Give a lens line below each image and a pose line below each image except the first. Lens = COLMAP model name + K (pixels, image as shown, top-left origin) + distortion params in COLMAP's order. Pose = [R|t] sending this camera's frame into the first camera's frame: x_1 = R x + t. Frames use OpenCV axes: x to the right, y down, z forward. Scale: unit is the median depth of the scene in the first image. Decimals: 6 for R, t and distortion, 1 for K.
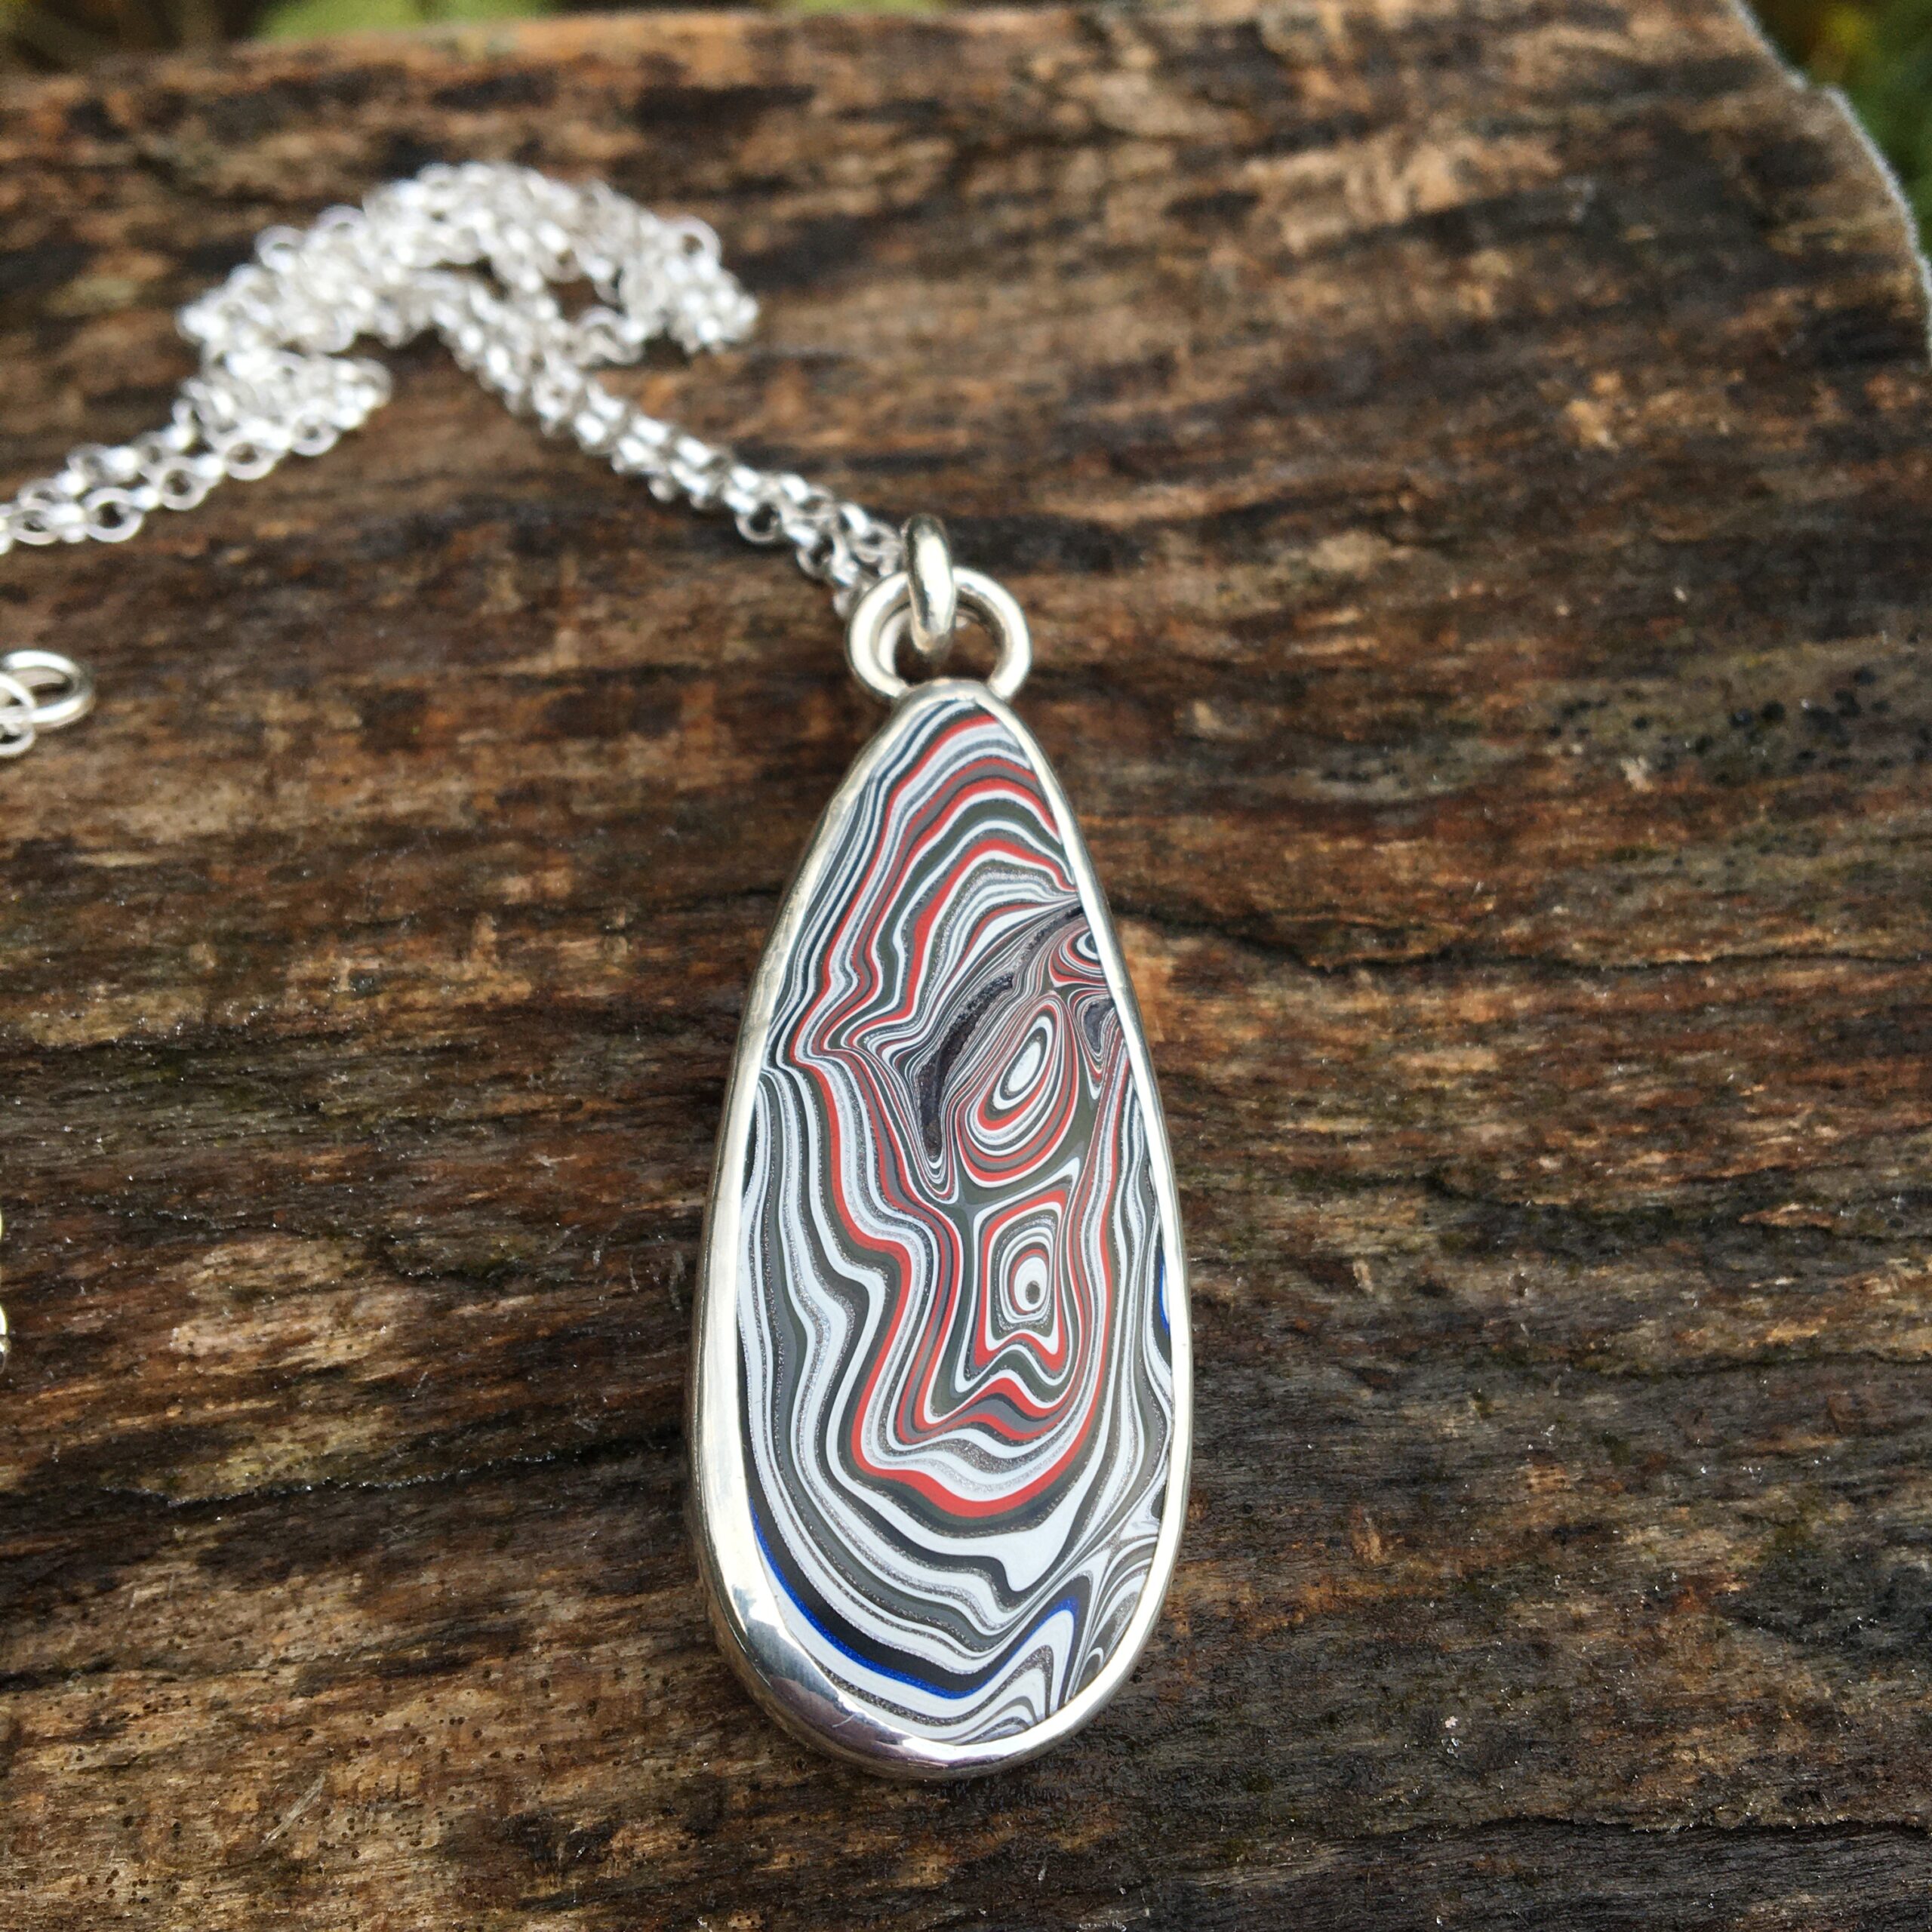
lens RADIAL K [[2286.2, 0, 974.5], [0, 2286.2, 959.4], [0, 0, 1]] dist [0.113899, -0.310606]
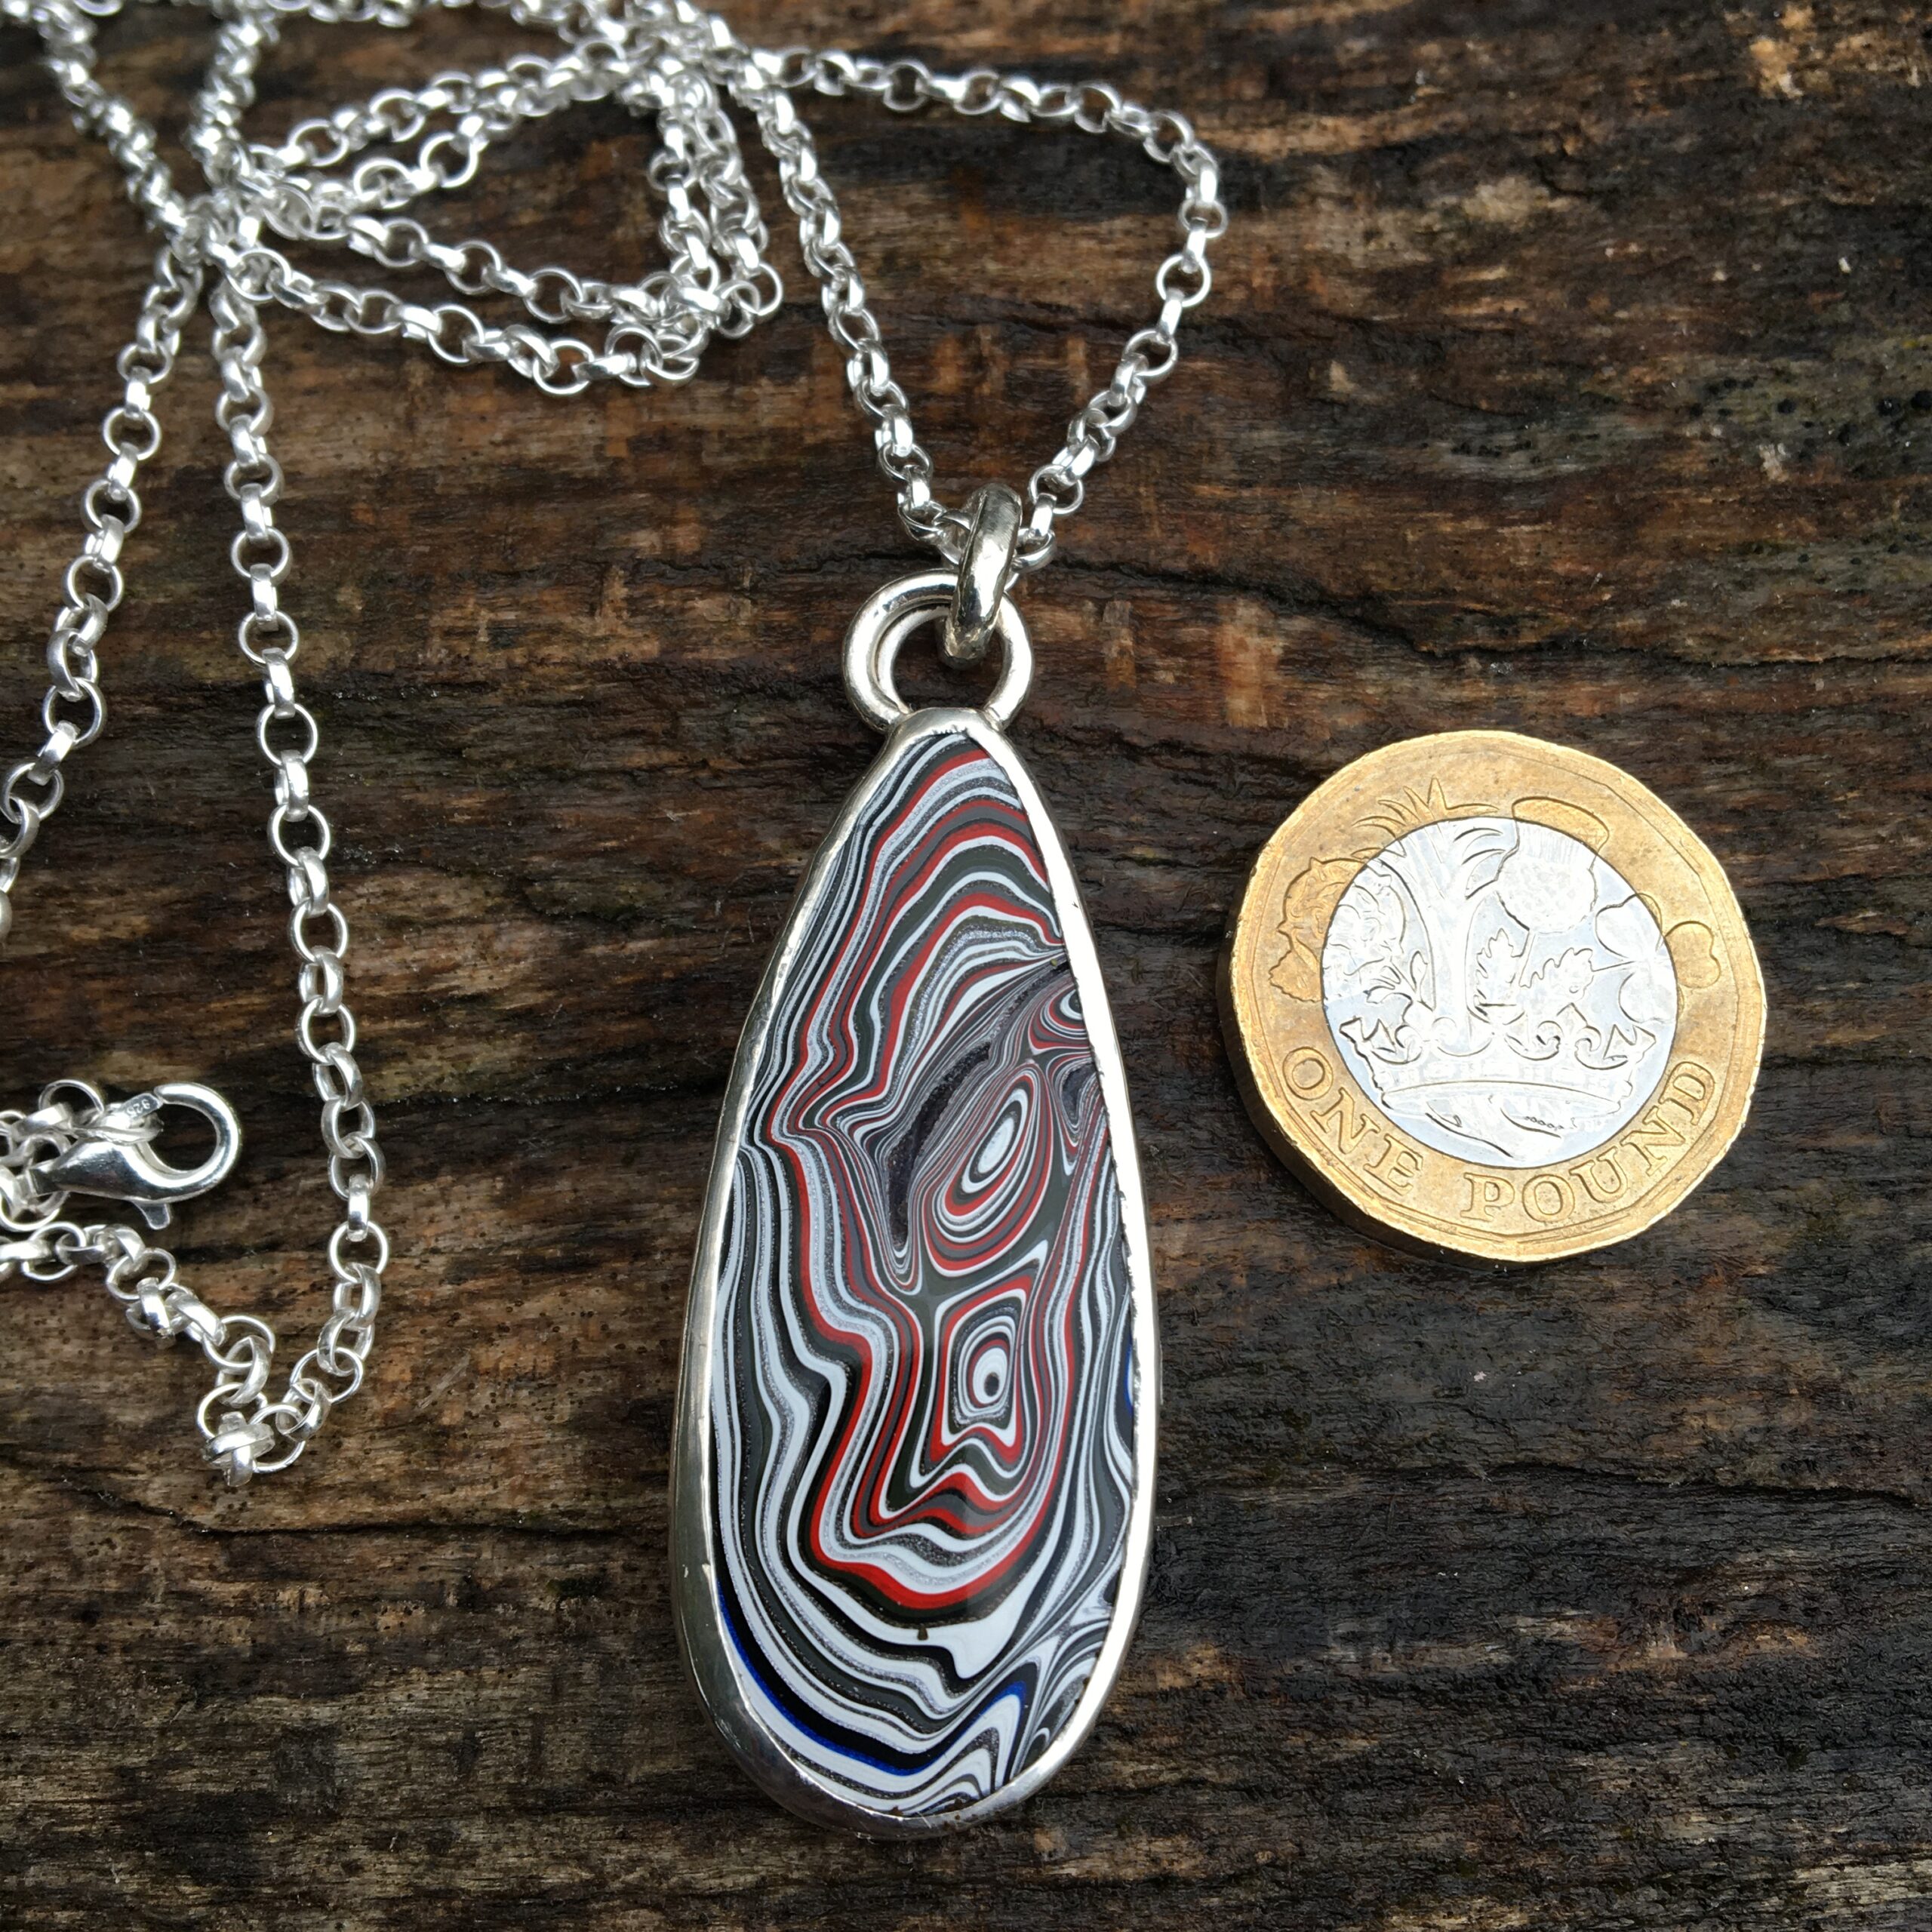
lens RADIAL K [[2286.2, 0, 974.5], [0, 2286.2, 959.4], [0, 0, 1]] dist [0.113899, -0.310606]
pose [[0.996965, 0.057557, -0.052416, 0.011396], [-0.044418, 0.973535, 0.224180, -0.087468], [0.063932, -0.221171, 0.973137, -0.034109]]
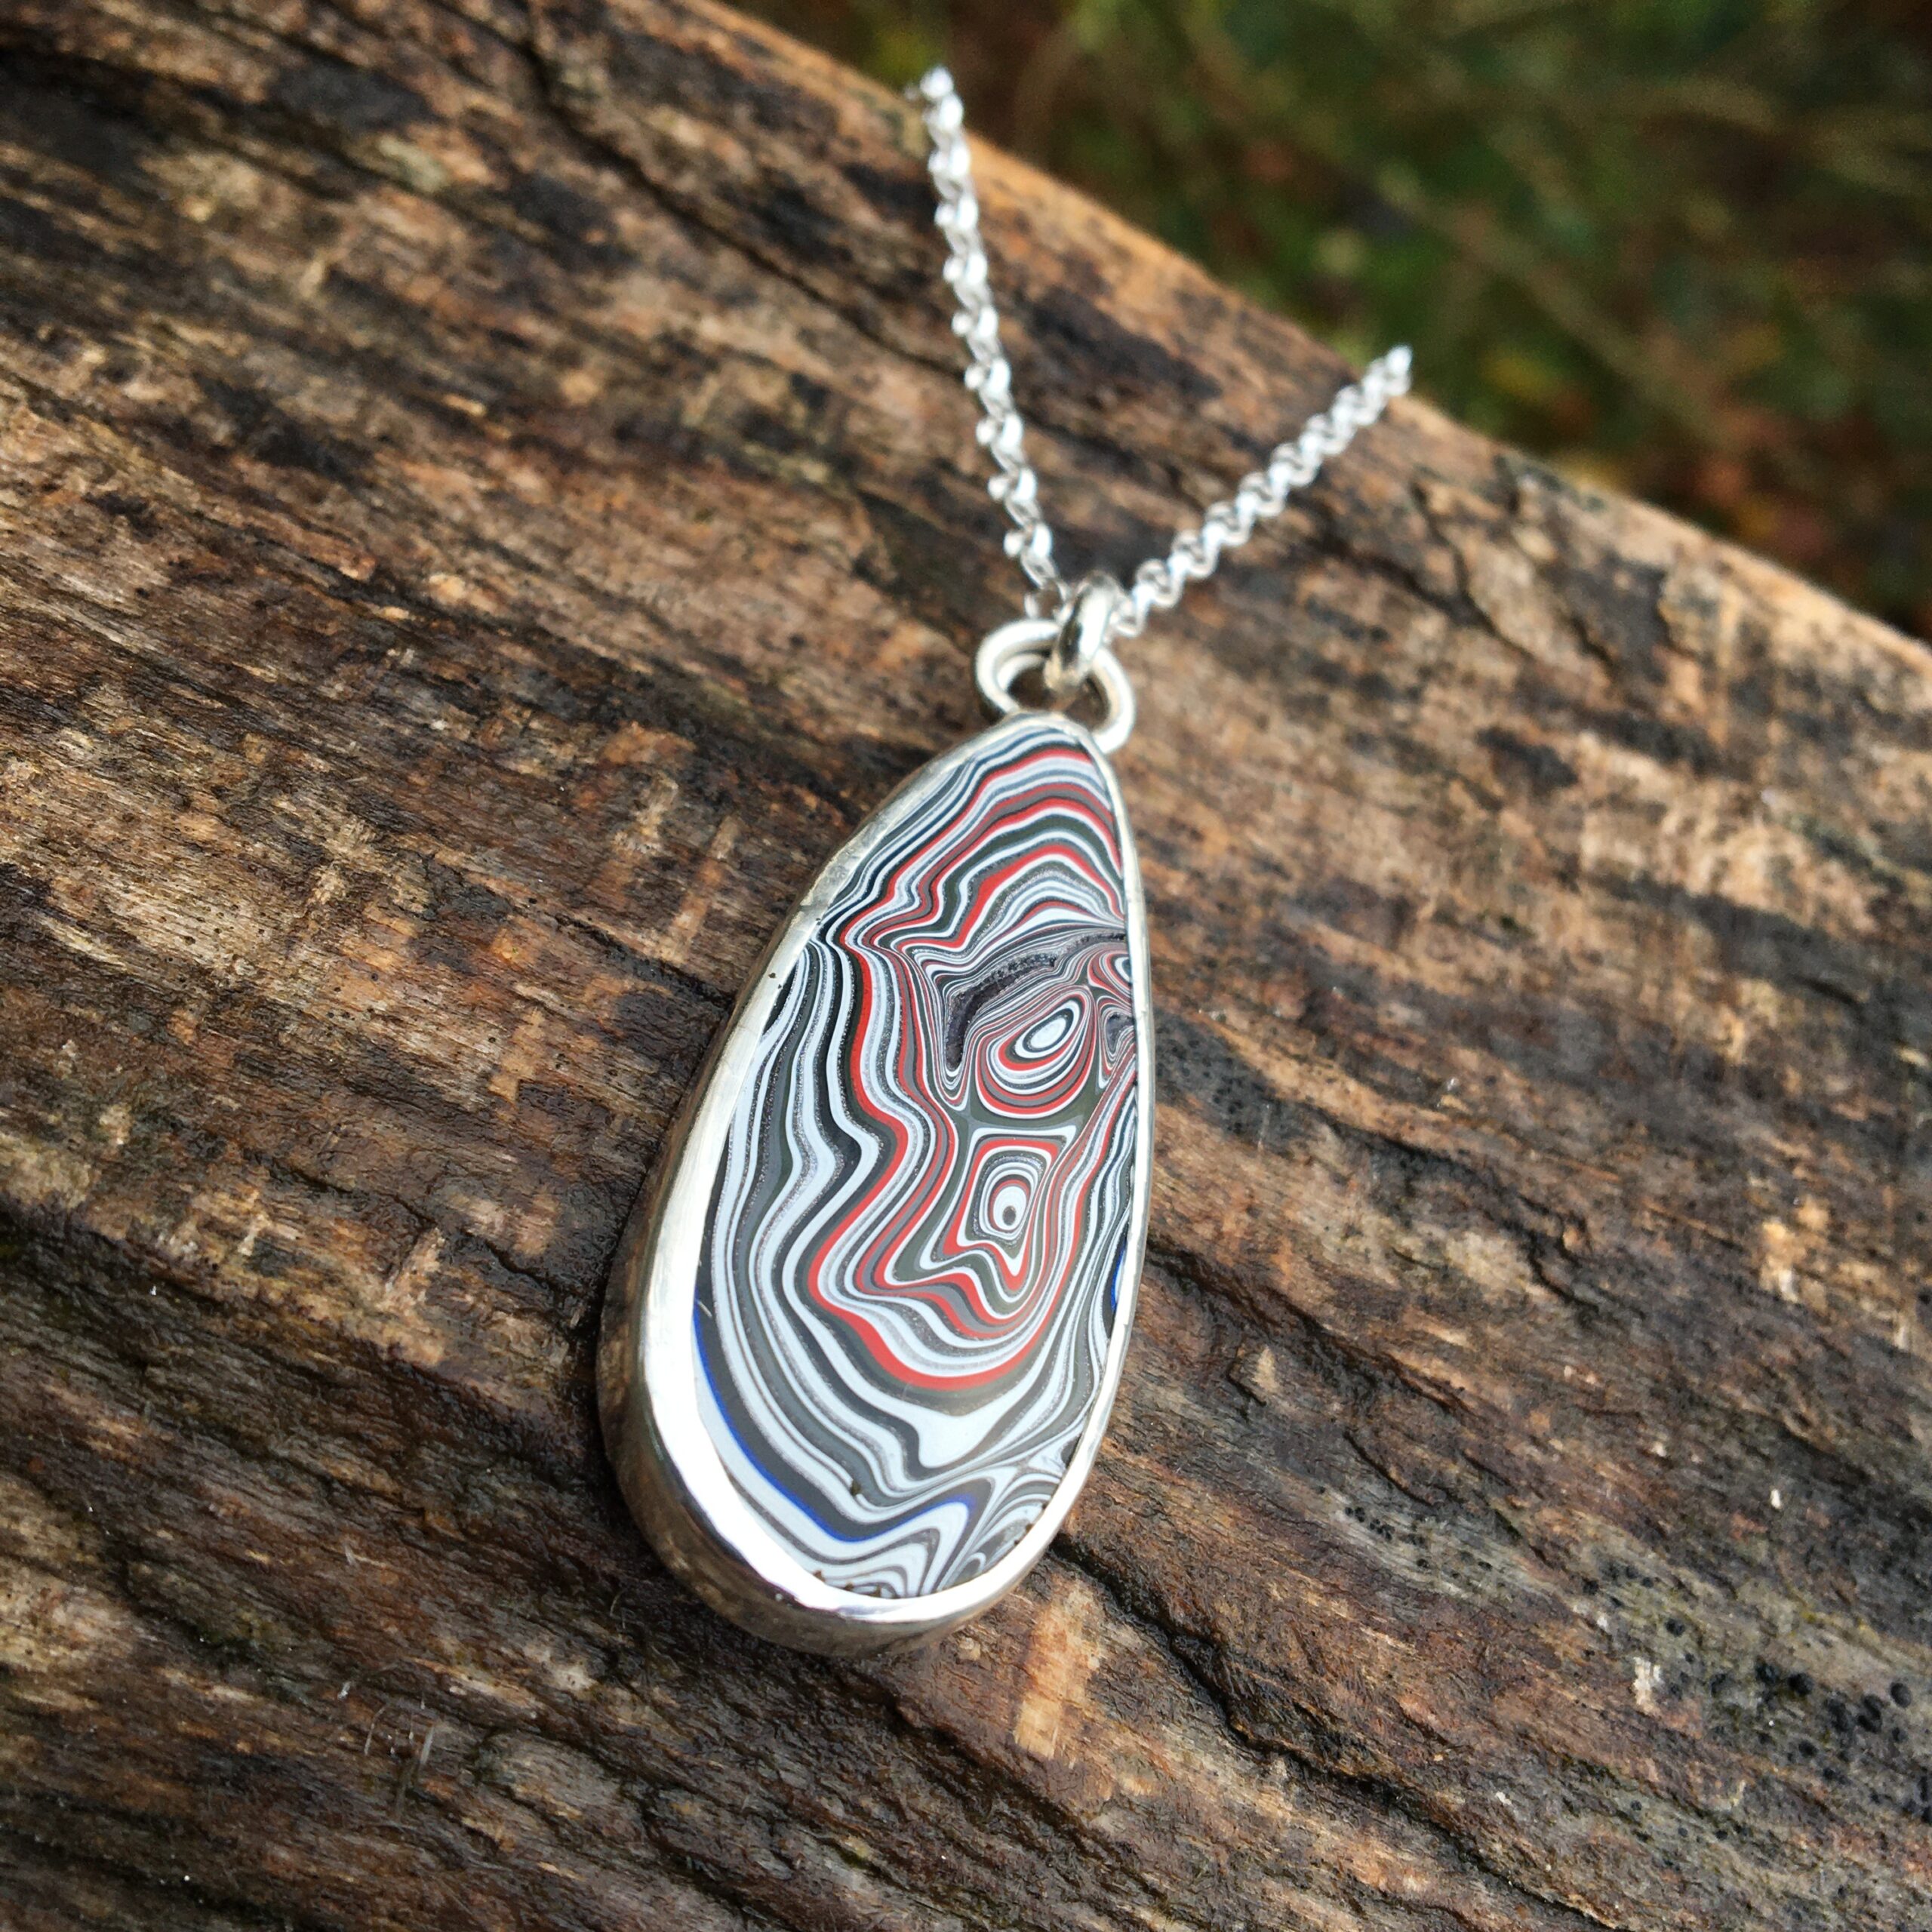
lens RADIAL K [[2286.2, 0, 974.5], [0, 2286.2, 959.4], [0, 0, 1]] dist [0.113899, -0.310606]
pose [[0.855647, 0.511101, 0.081512, -0.165884], [-0.512619, 0.858612, -0.002660, -0.204094], [-0.071347, -0.039508, 0.996669, 0.152716]]
